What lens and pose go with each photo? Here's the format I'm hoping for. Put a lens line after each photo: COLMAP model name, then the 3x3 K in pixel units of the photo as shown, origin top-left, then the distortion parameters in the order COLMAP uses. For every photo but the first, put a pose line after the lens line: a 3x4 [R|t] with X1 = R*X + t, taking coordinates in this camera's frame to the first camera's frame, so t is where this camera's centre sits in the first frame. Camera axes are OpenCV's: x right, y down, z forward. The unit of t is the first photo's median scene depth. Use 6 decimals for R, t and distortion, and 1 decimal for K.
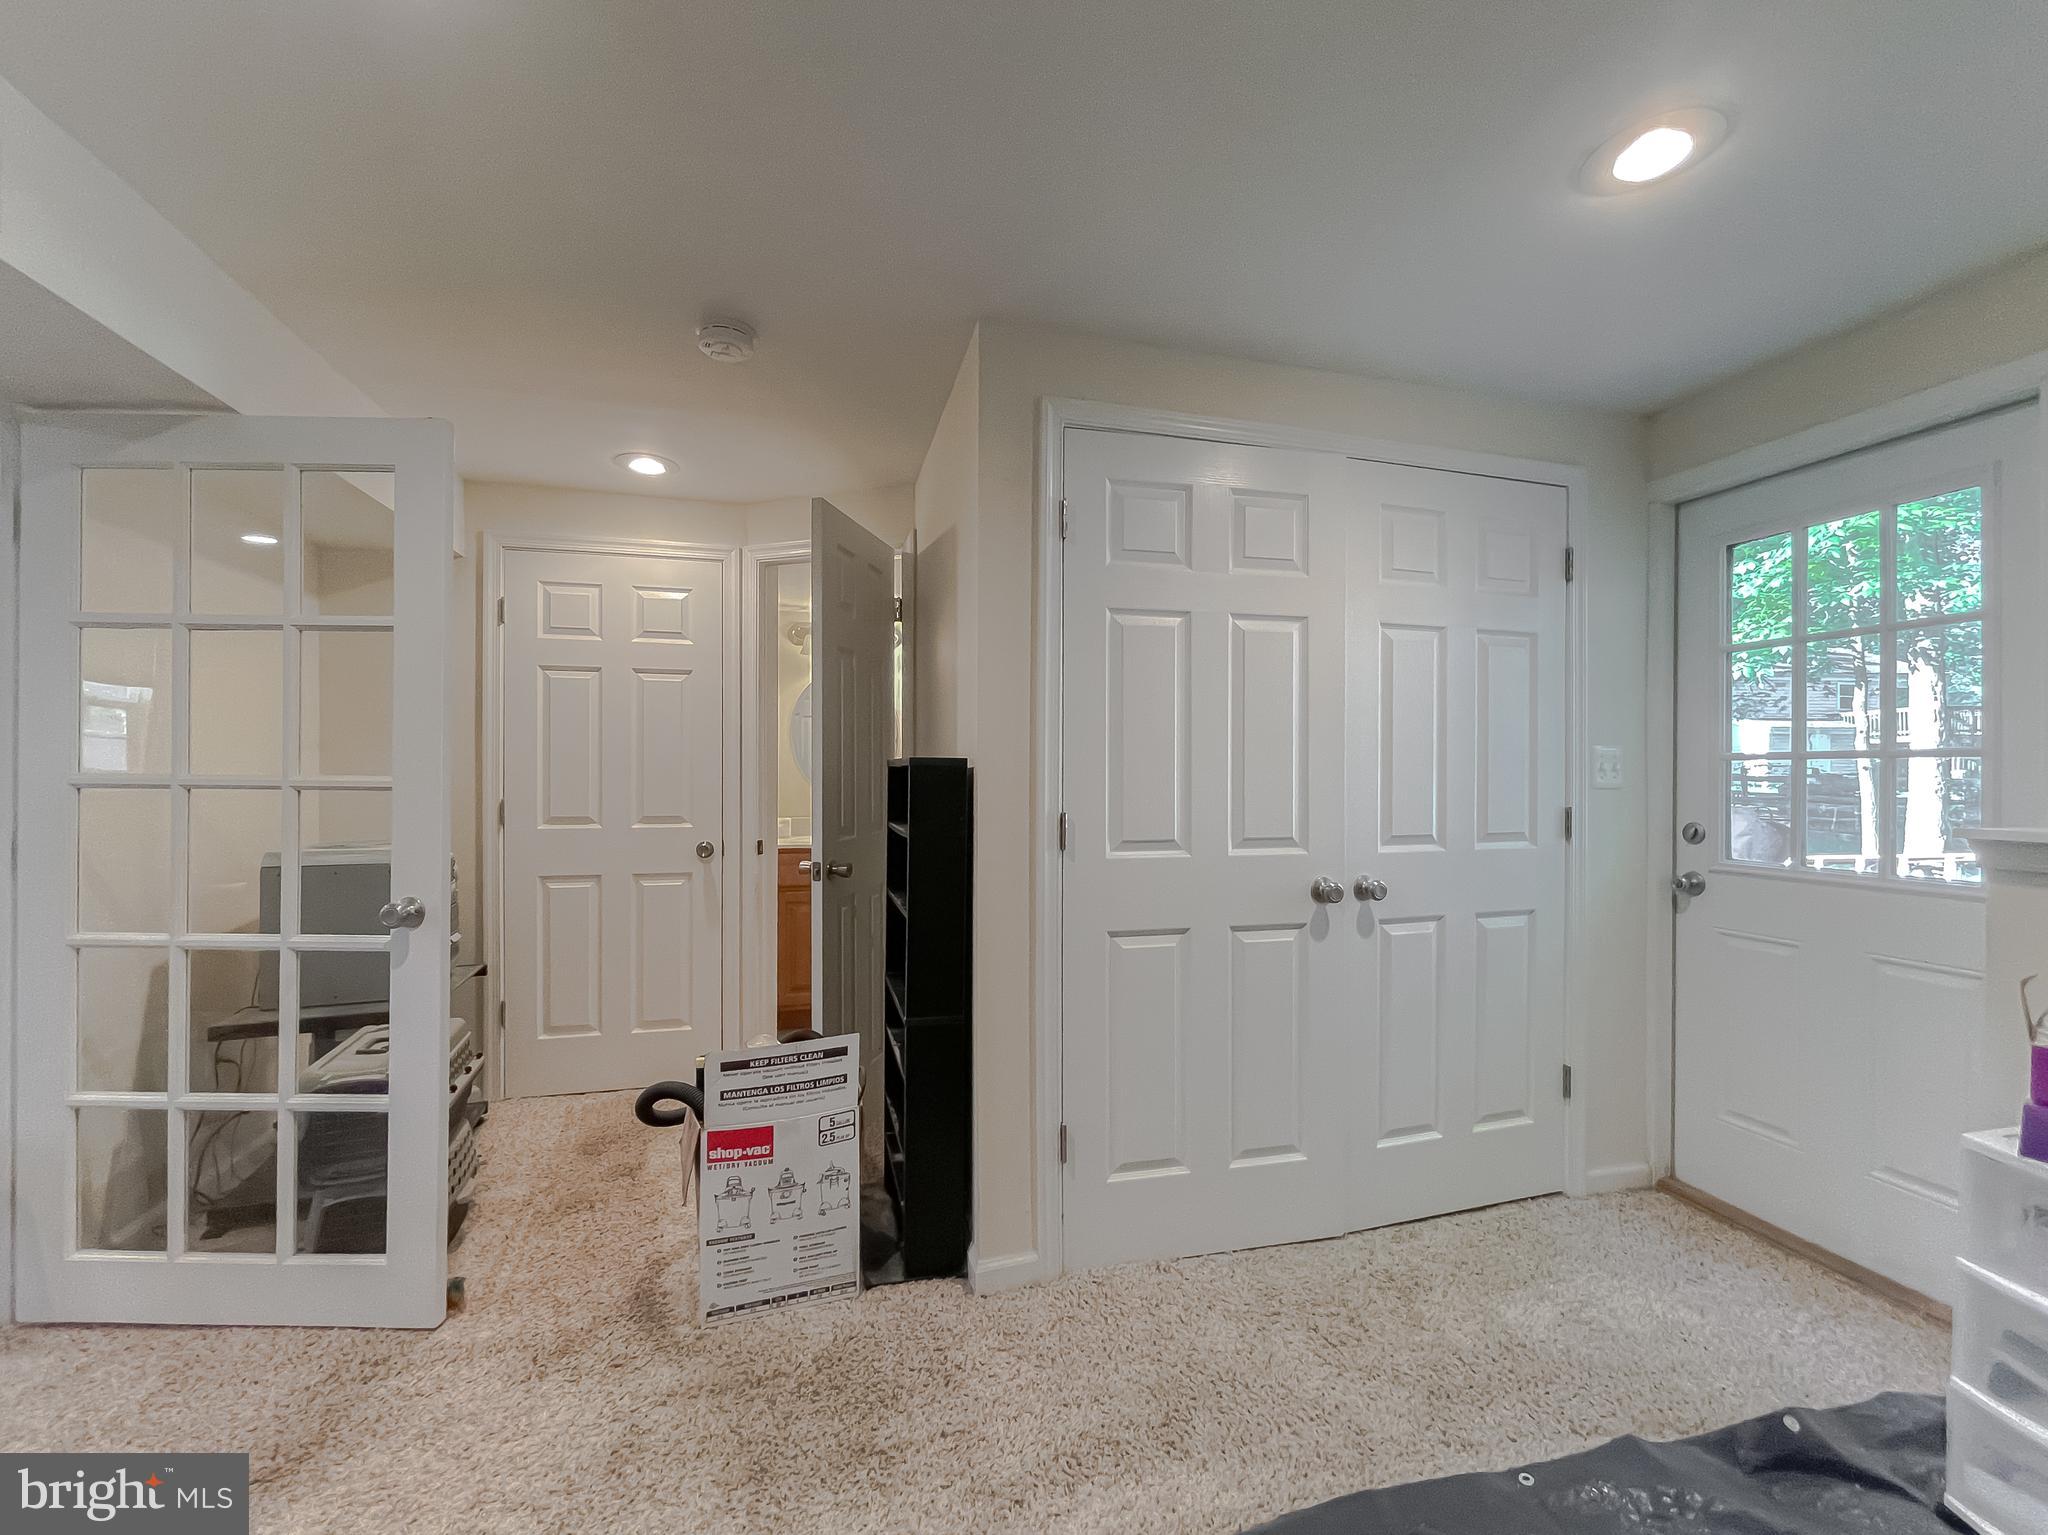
lens RADIAL K [[910.4, 0, 1021.2], [0, 910.4, 776.5], [0, 0, 1]] dist [0.000295, 0.000074]
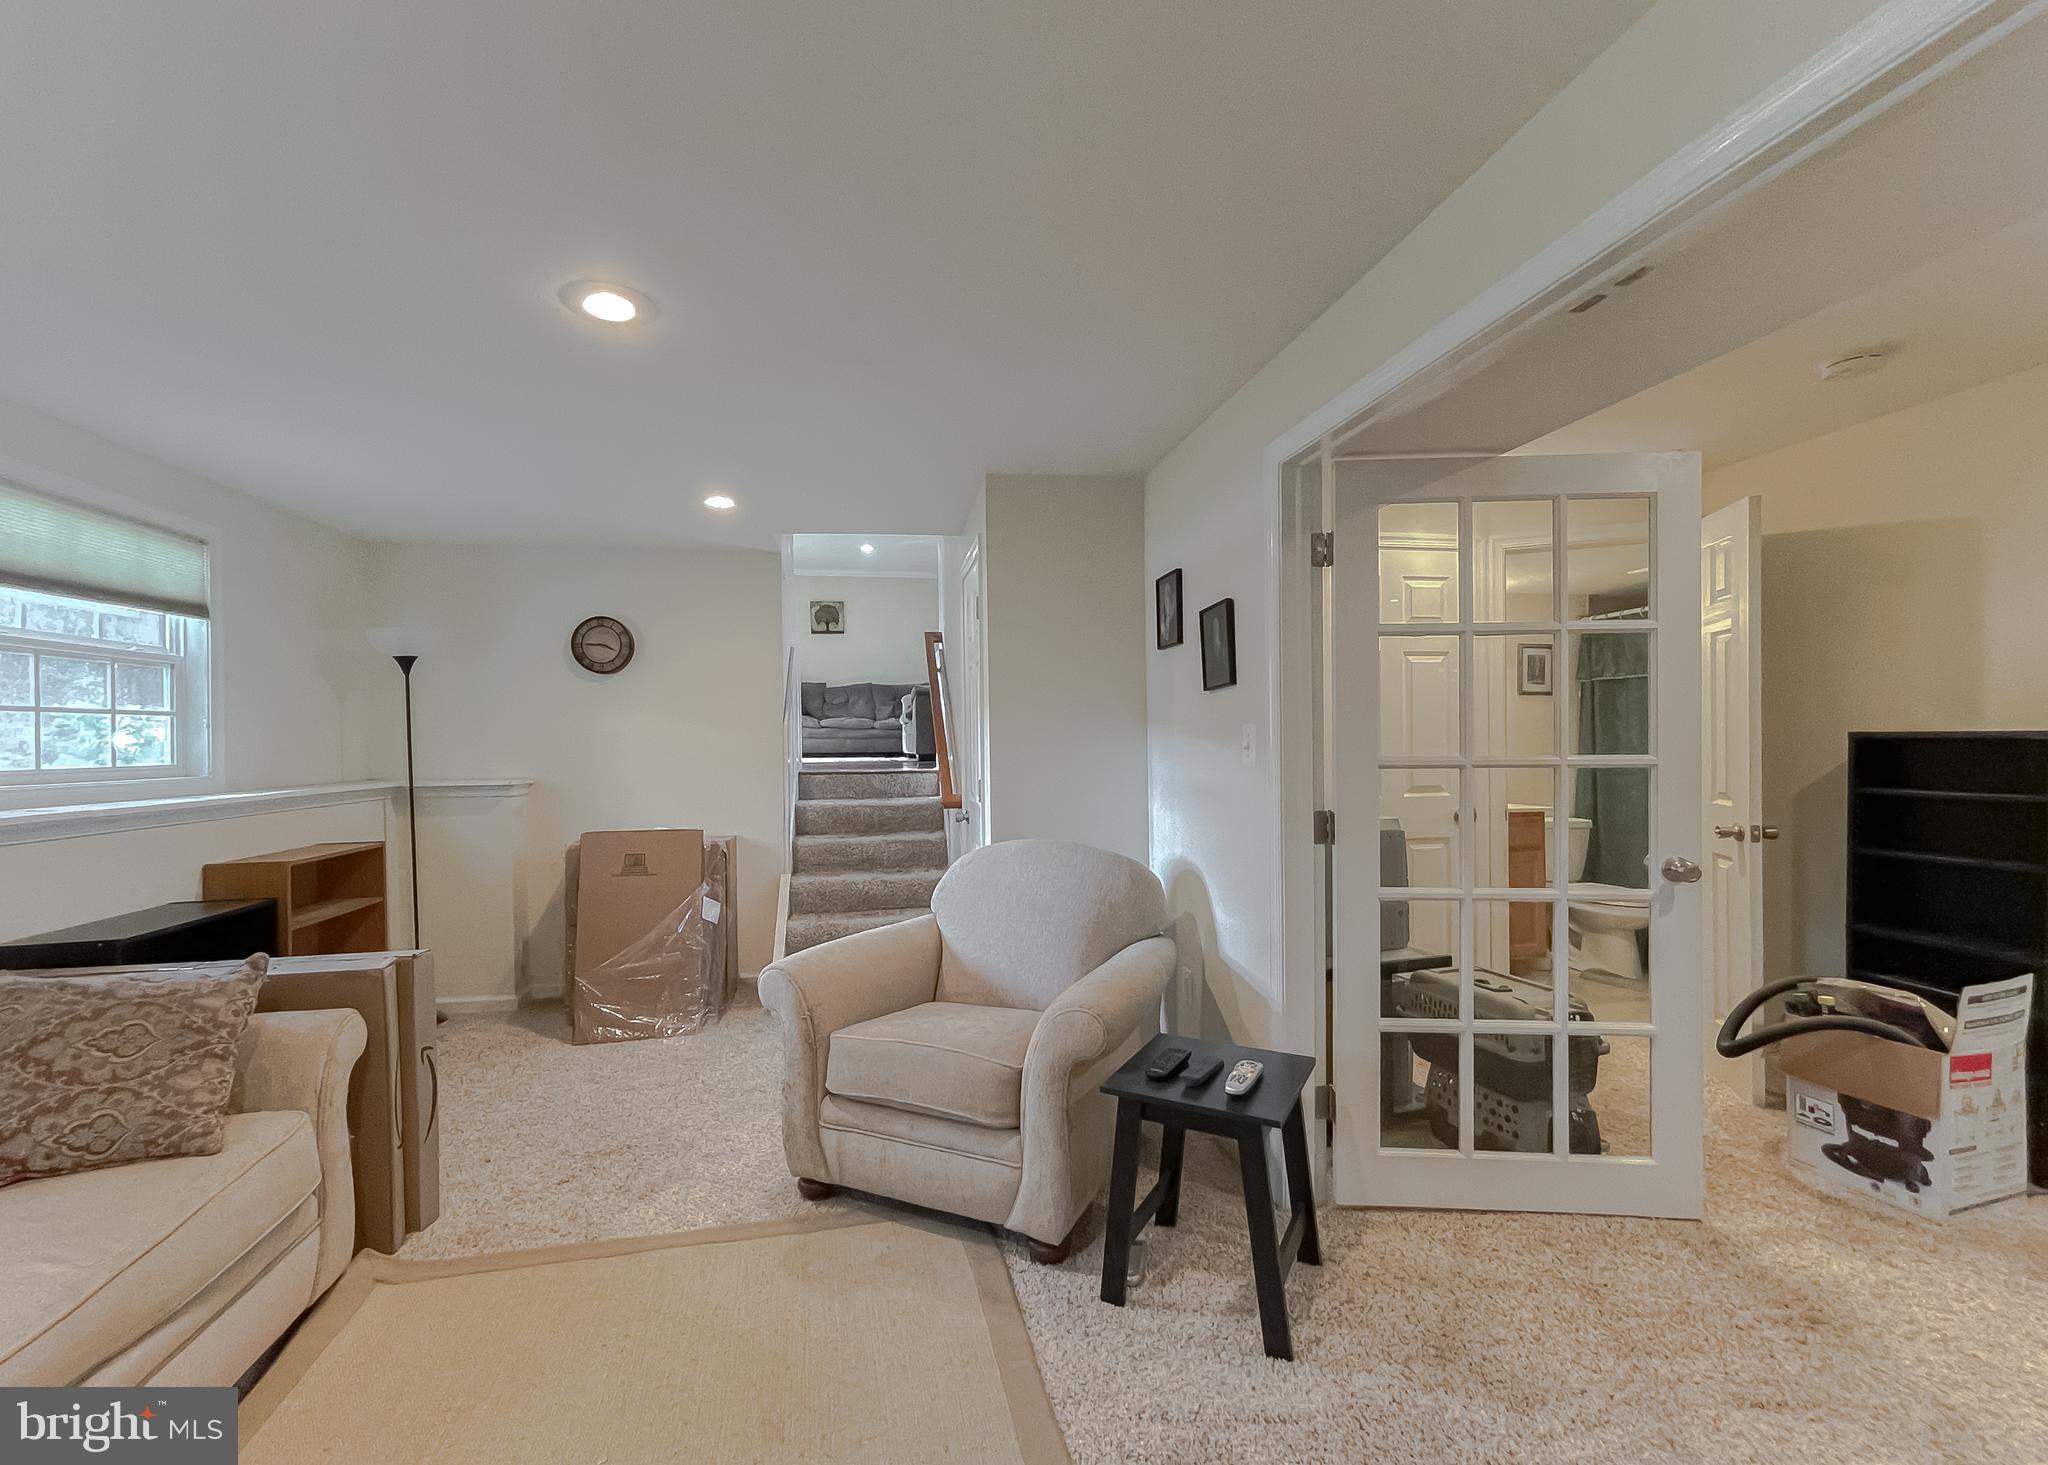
lens RADIAL K [[920.2, 0, 1024.5], [0, 920.2, 726.3], [0, 0, 1]] dist [0.001047, -0.000135]
pose [[0.997405, -0.015470, -0.070318, -1.414443], [0.014725, 0.999830, -0.011101, -0.037492], [0.070478, 0.010037, 0.997463, -0.262667]]
